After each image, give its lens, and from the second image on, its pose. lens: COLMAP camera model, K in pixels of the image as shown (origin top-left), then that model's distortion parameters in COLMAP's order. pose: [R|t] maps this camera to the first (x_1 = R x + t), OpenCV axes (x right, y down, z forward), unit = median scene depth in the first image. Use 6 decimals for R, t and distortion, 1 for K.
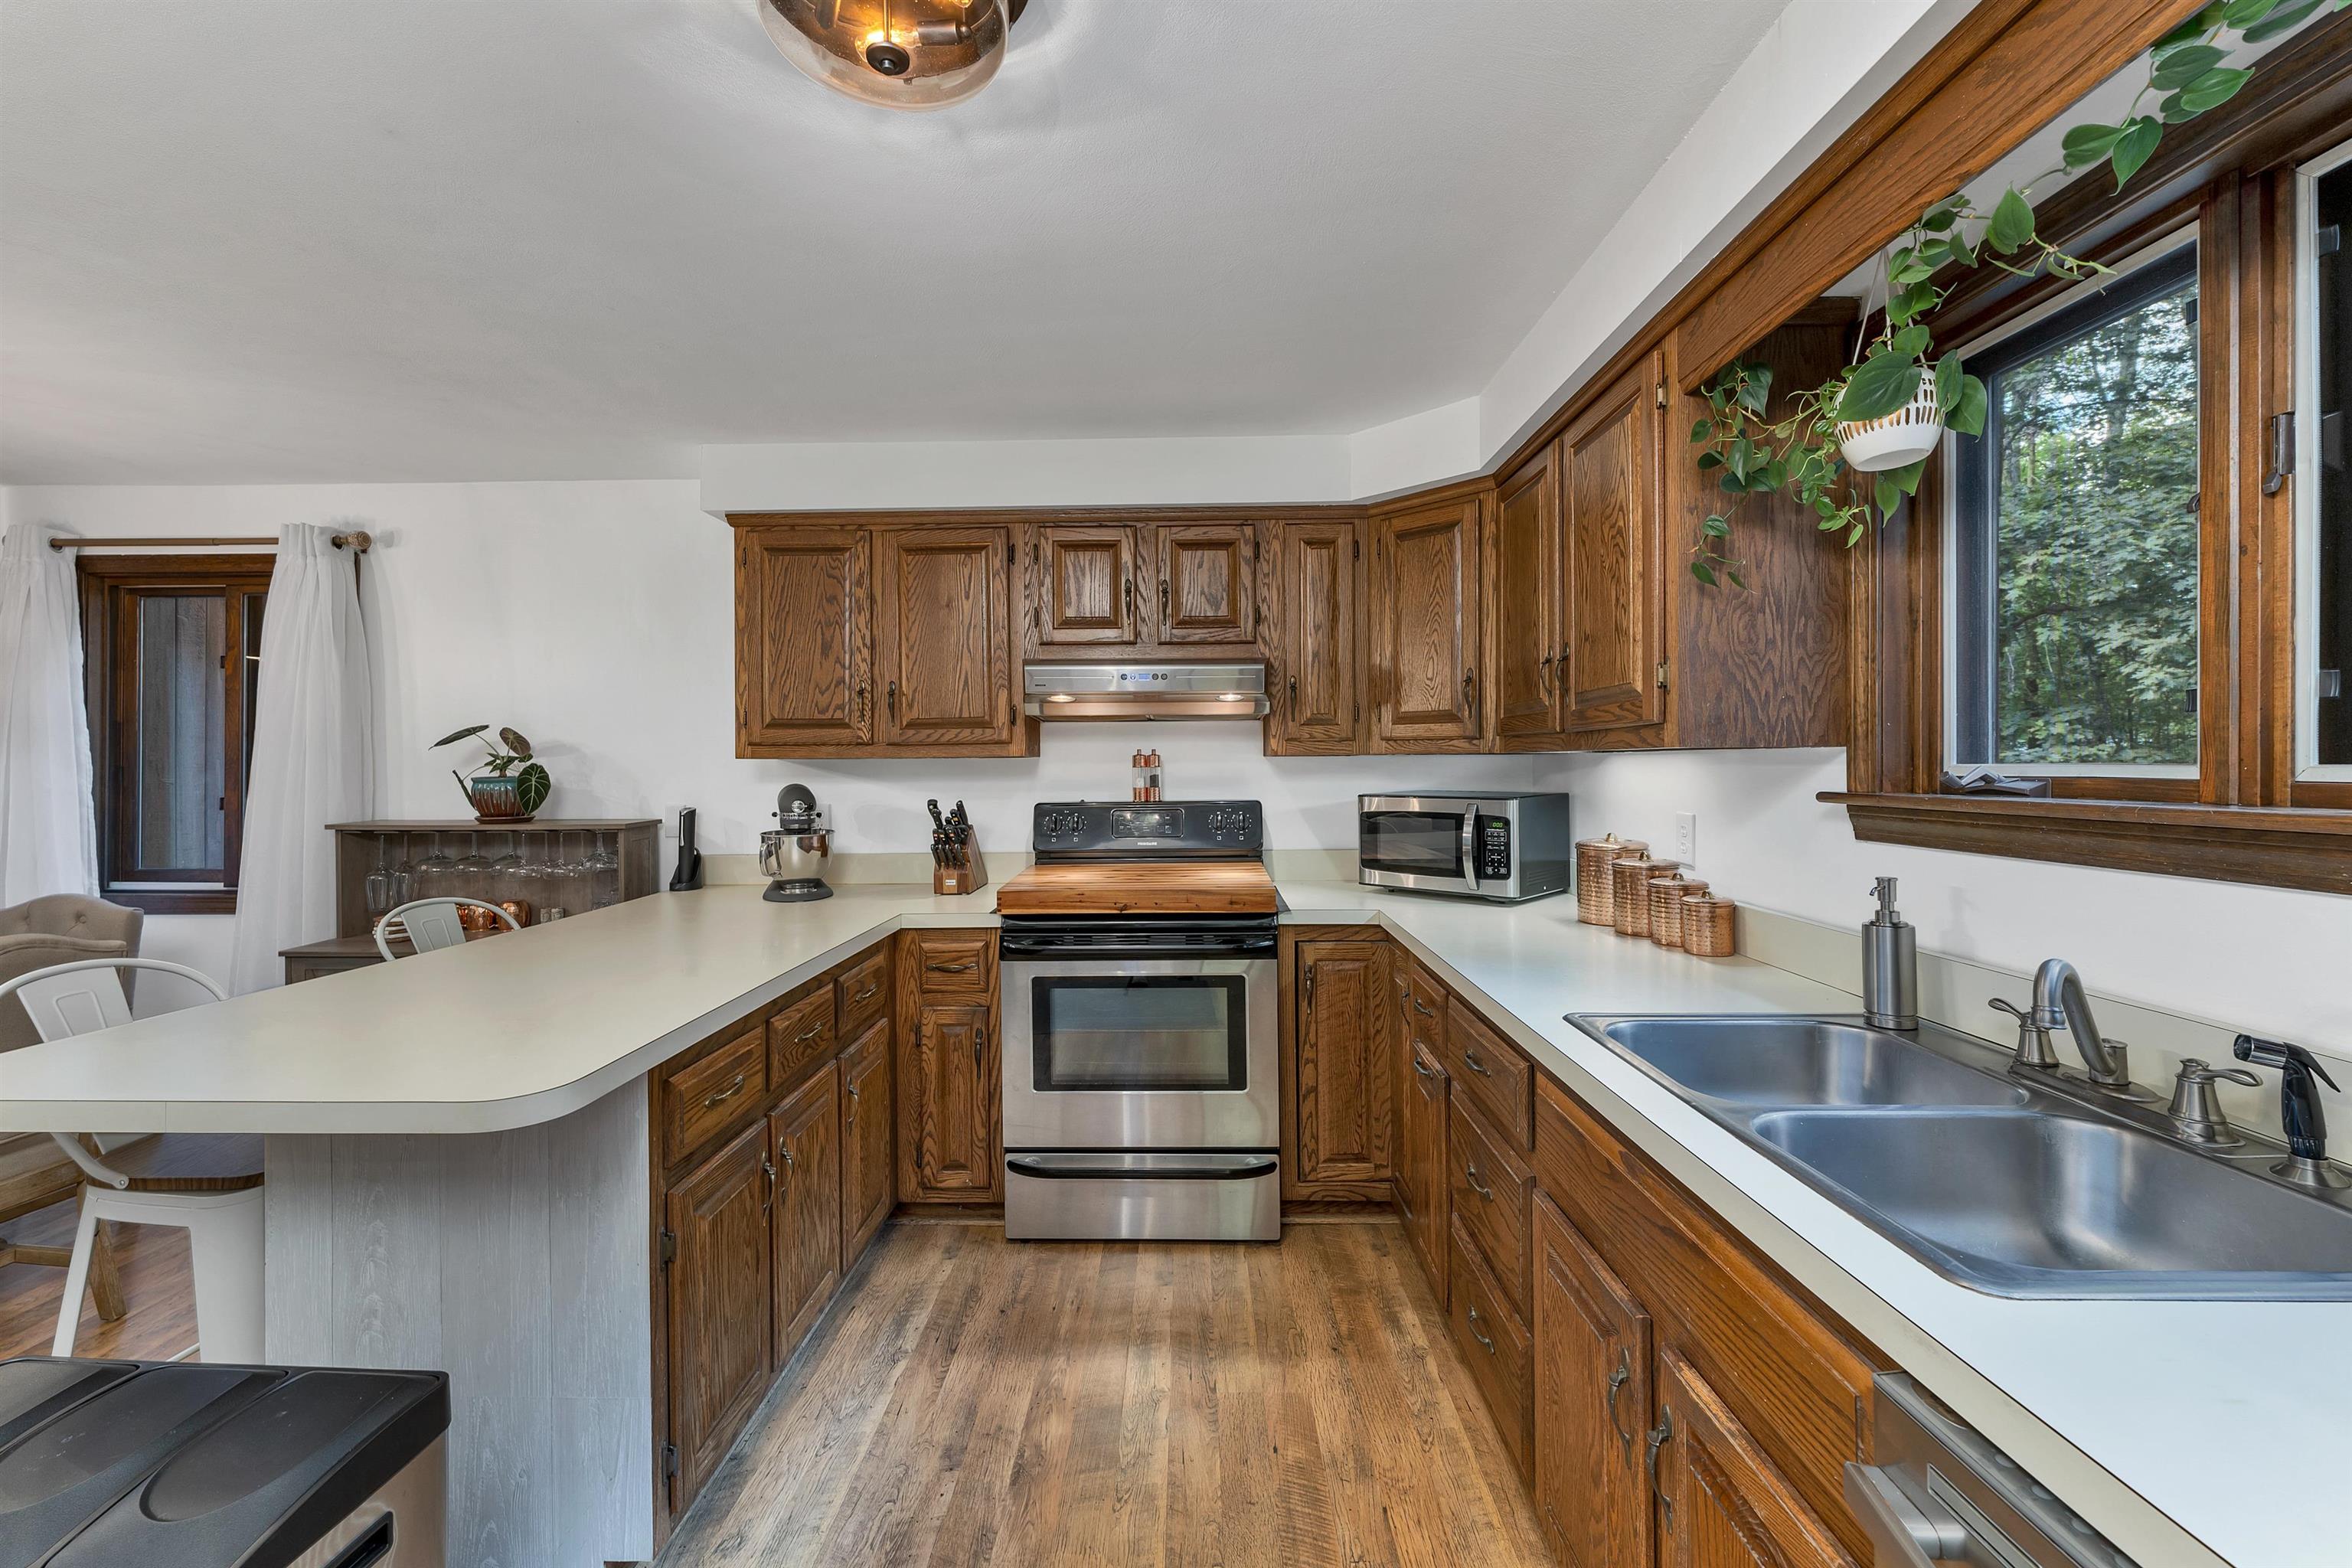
lens RADIAL K [[970.4, 0, 1140.1], [0, 970.4, 748.3], [0, 0, 1]] dist [0.002275, -0.000882]
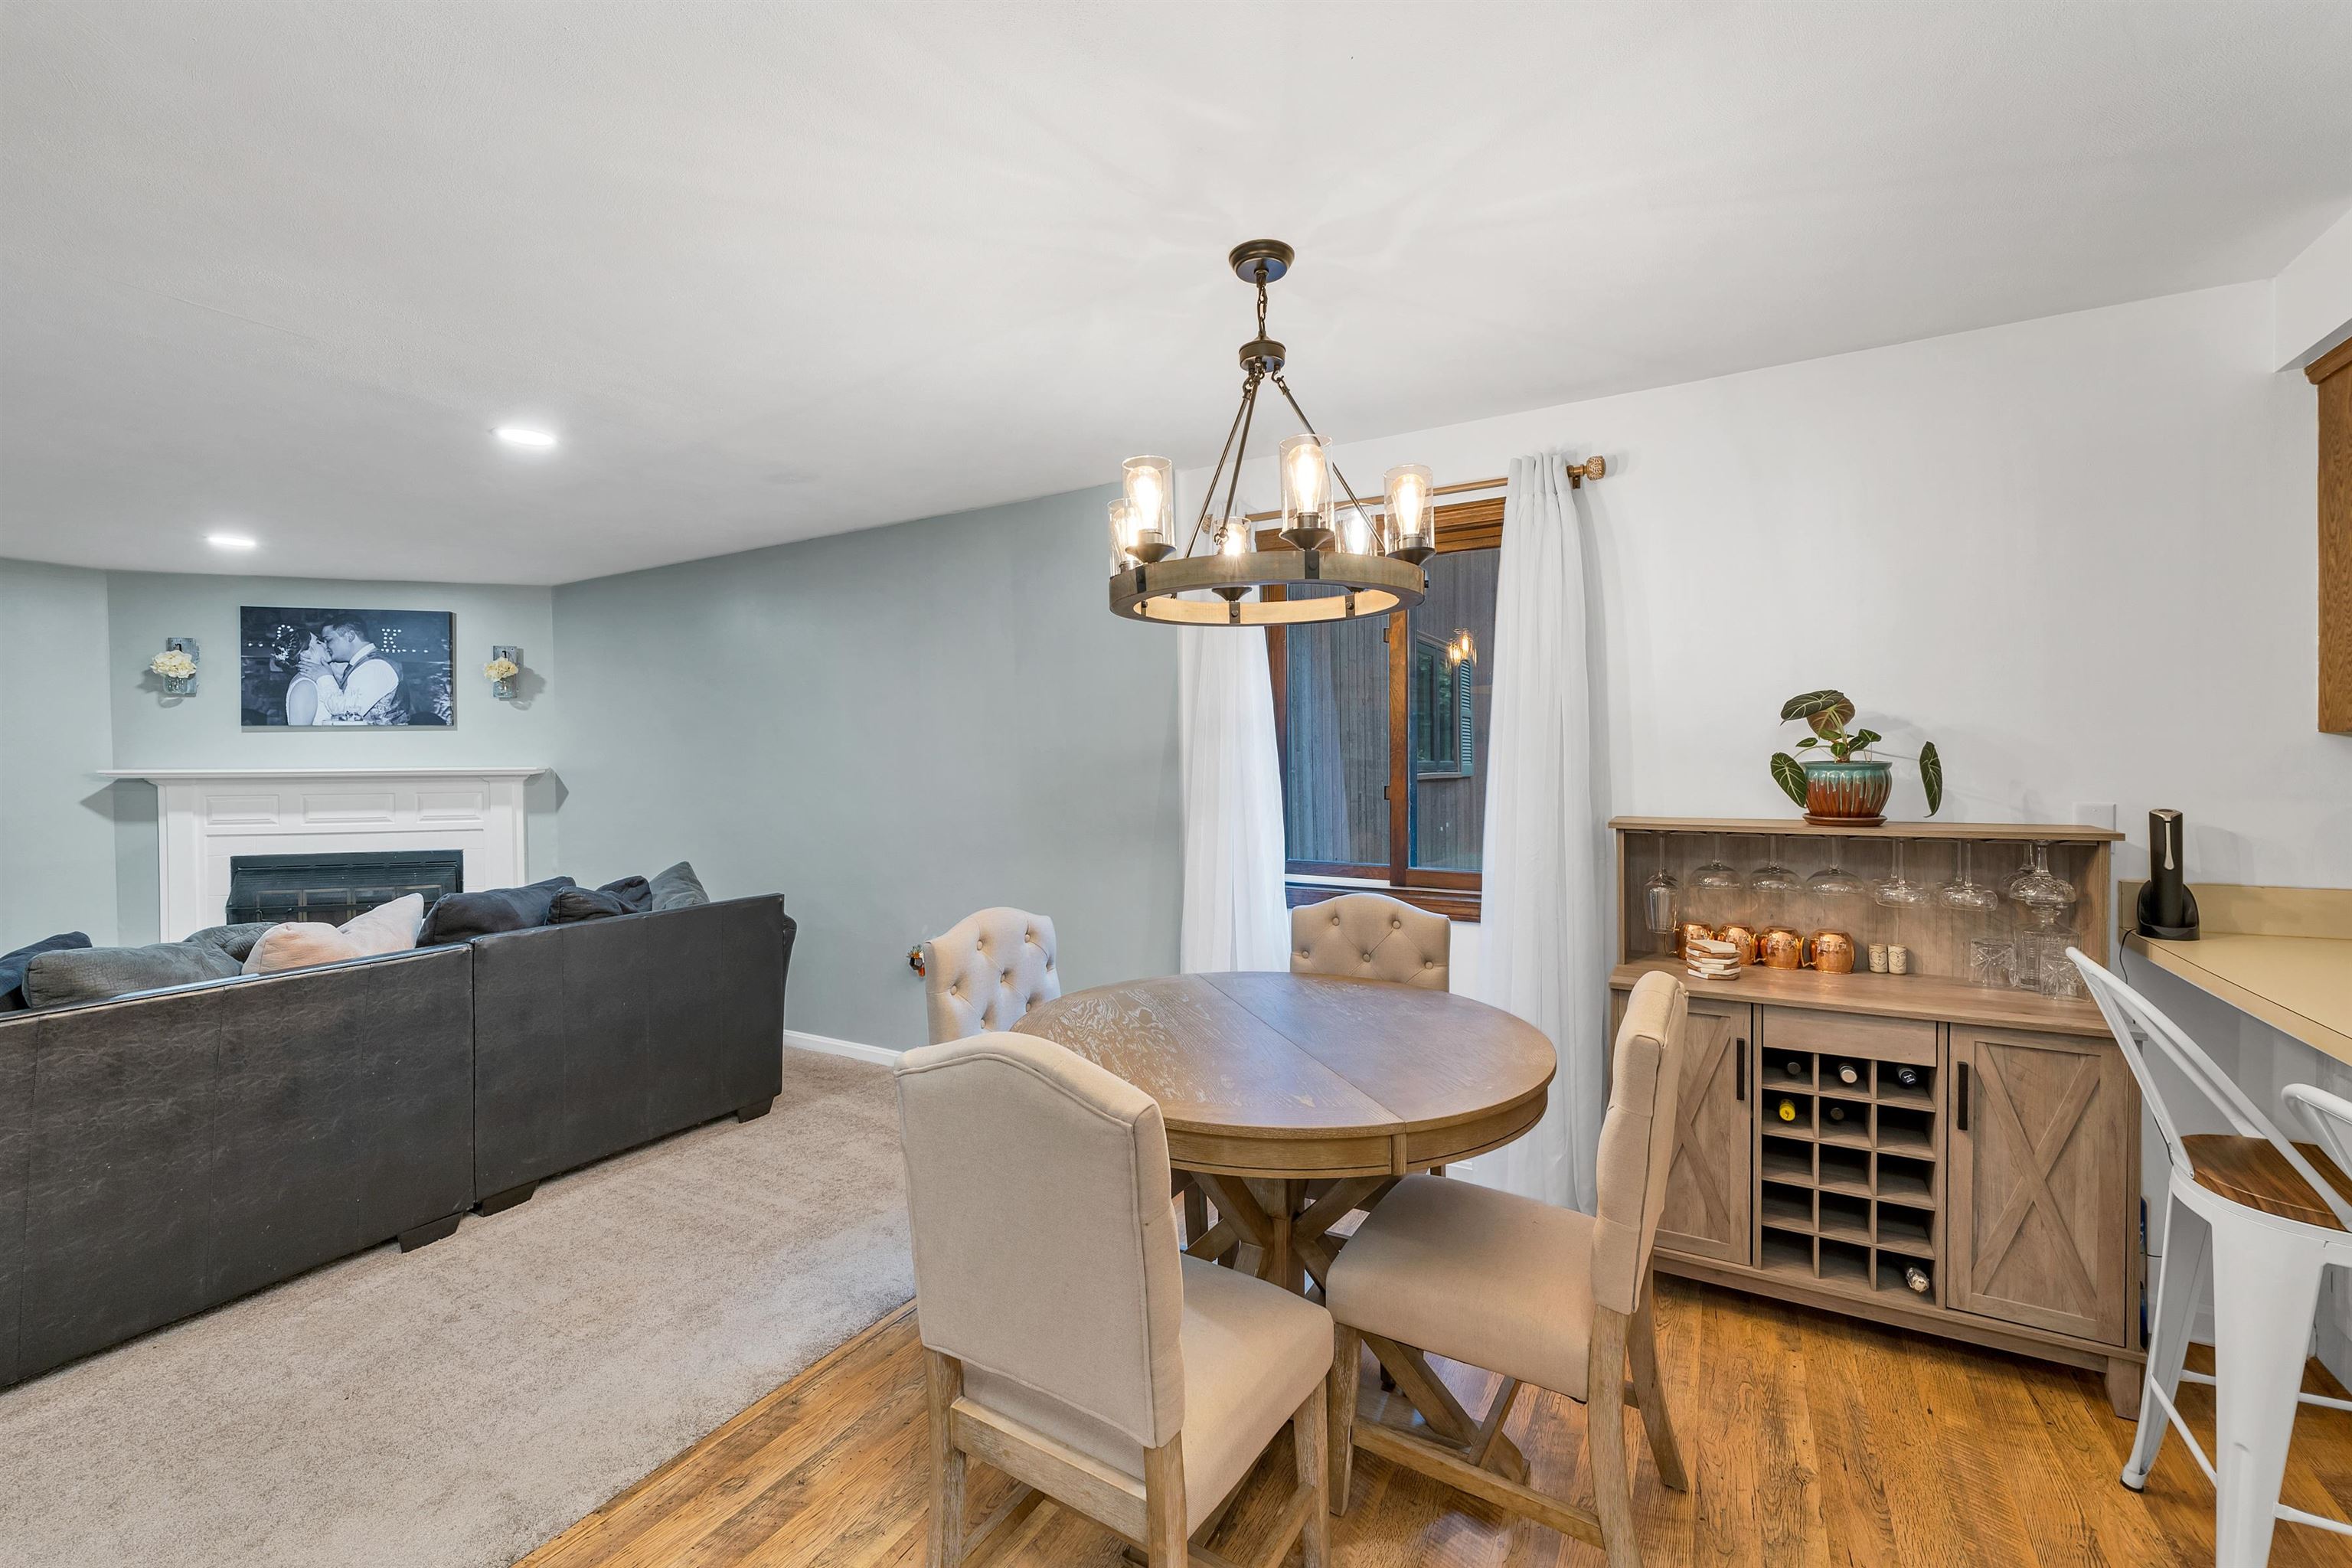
lens RADIAL K [[970.4, 0, 1175.2], [0, 970.4, 780.1], [0, 0, 1]] dist [0.002275, -0.000882]
pose [[0.878485, 0.005766, -0.477736, -0.794102], [0.013715, 0.999211, 0.037279, 0.009024], [0.477574, -0.039301, 0.877712, 0.132917]]
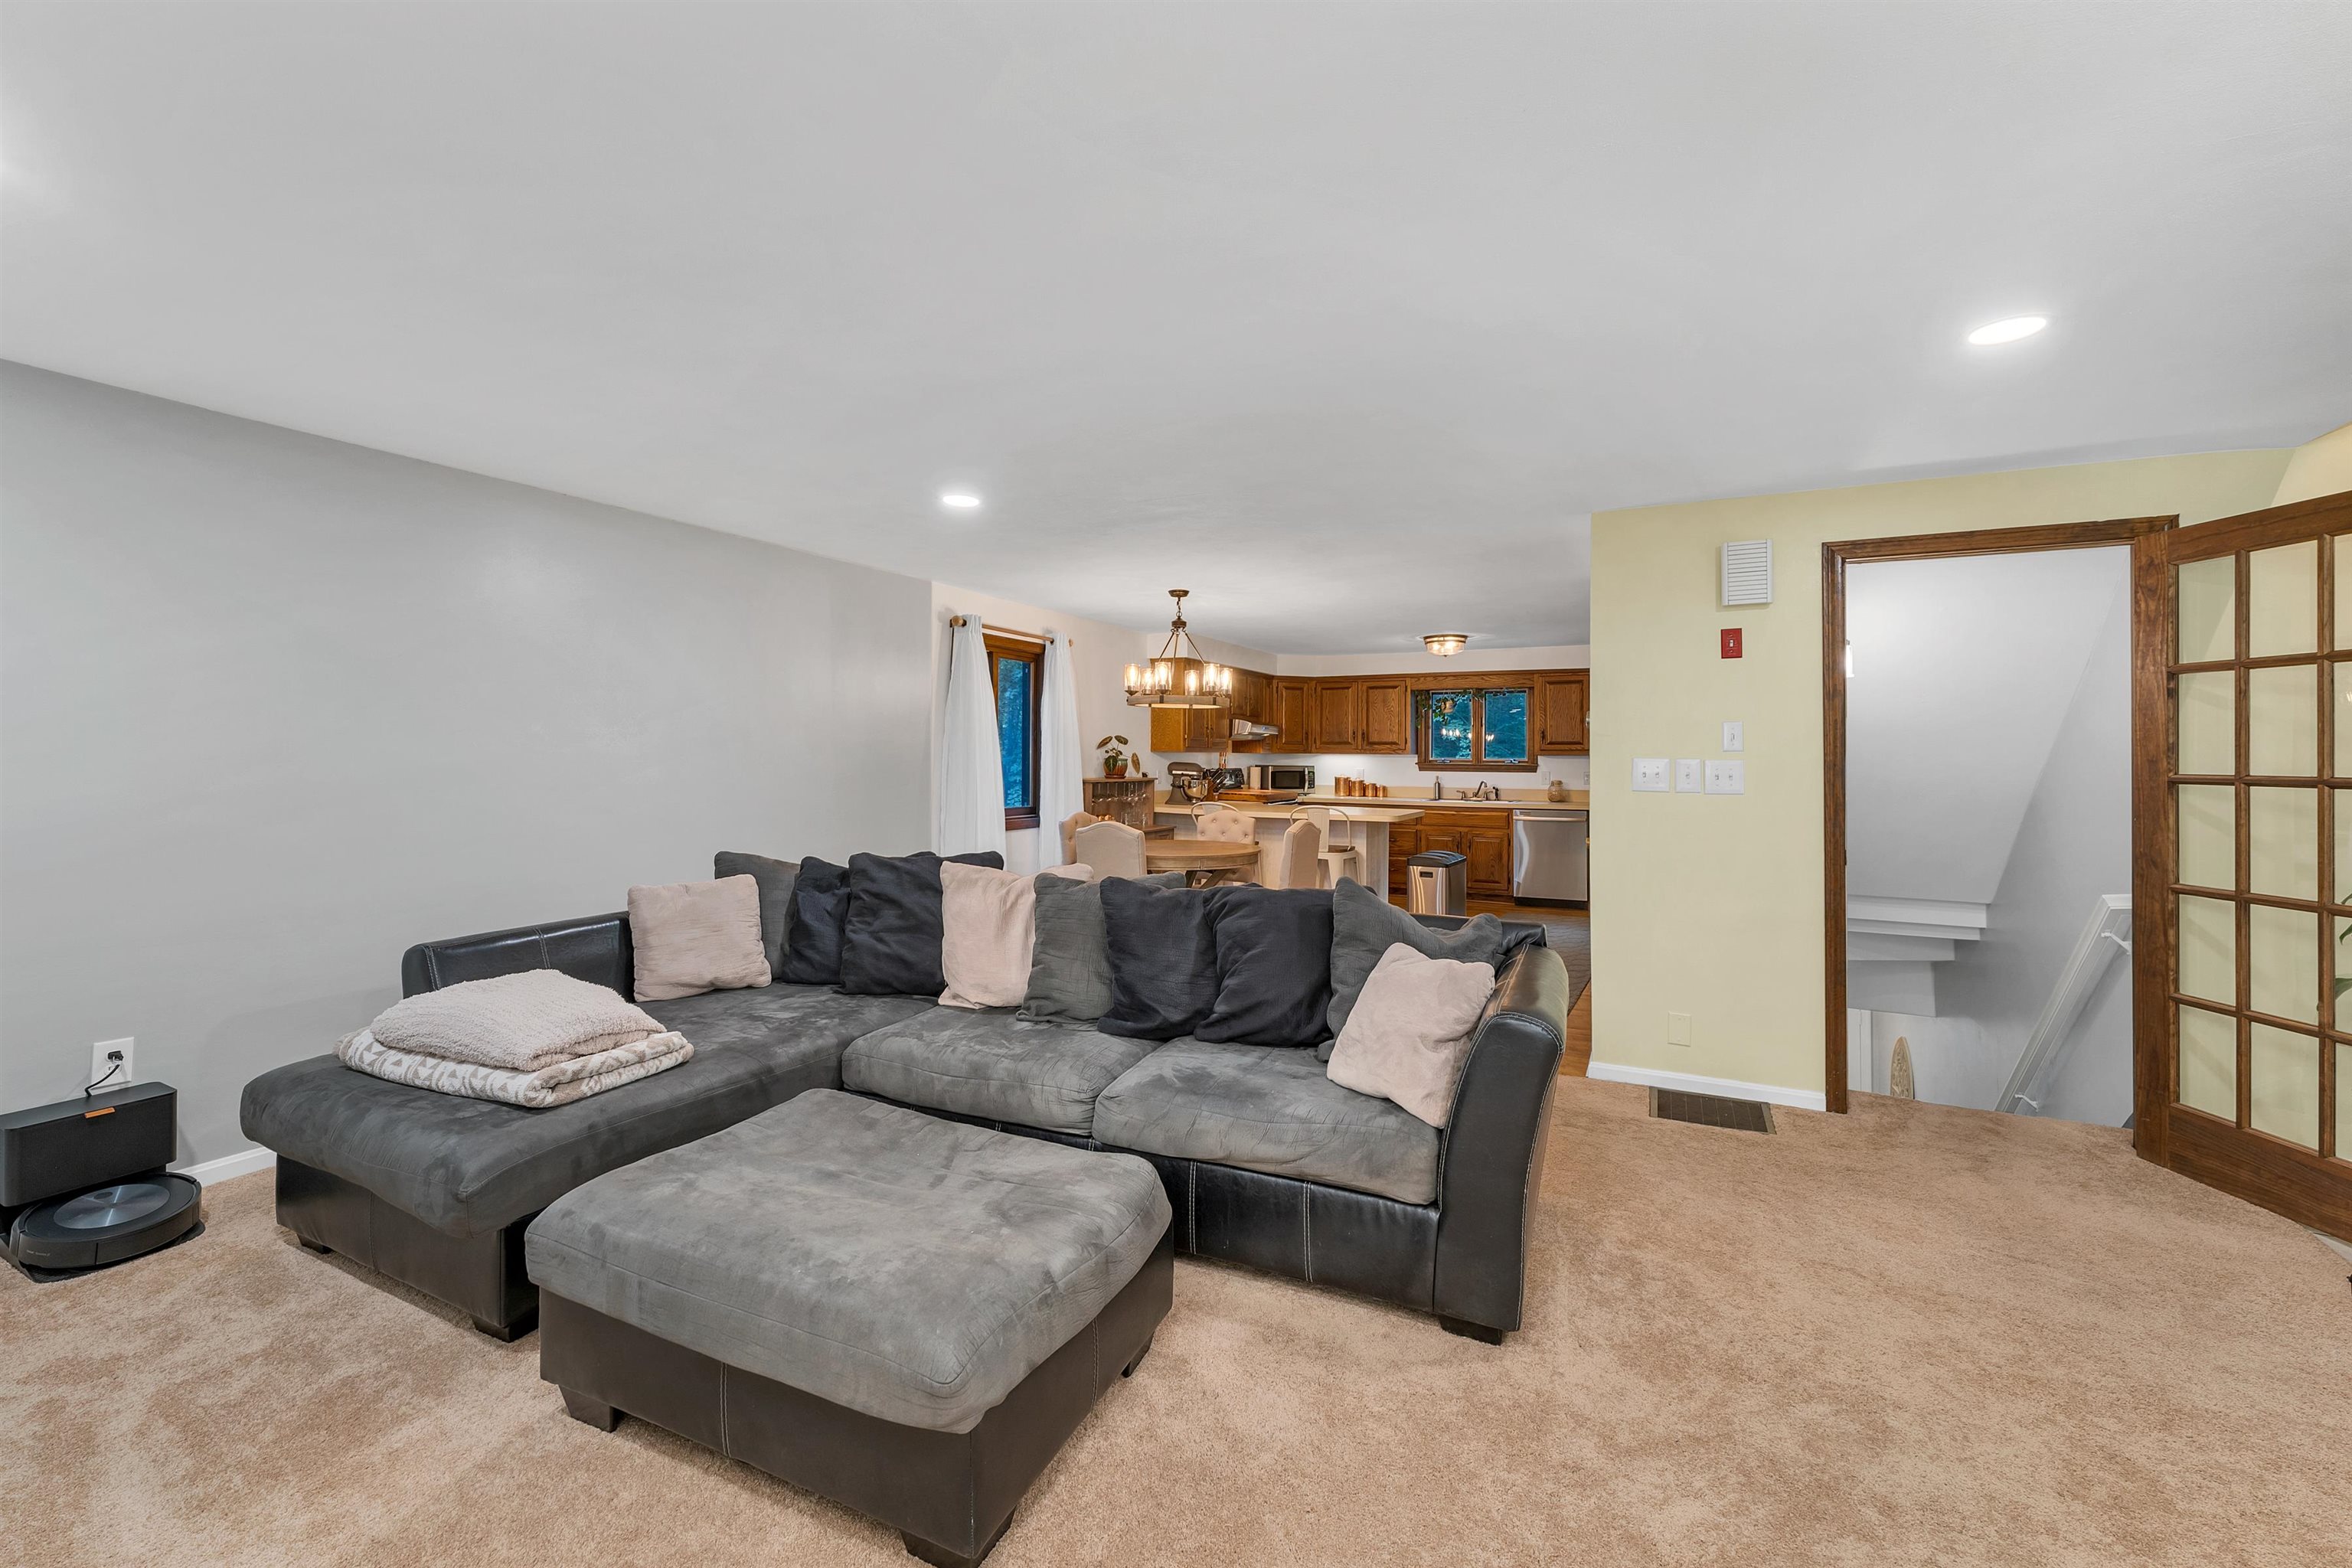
lens RADIAL K [[970.4, 0, 1164.0], [0, 970.4, 752.7], [0, 0, 1]] dist [0.002275, -0.000882]
pose [[0.449550, 0.010890, 0.893189, -2.779991], [-0.025441, 0.999676, 0.000617, 0.012031], [-0.892893, -0.023001, 0.449681, -0.121746]]
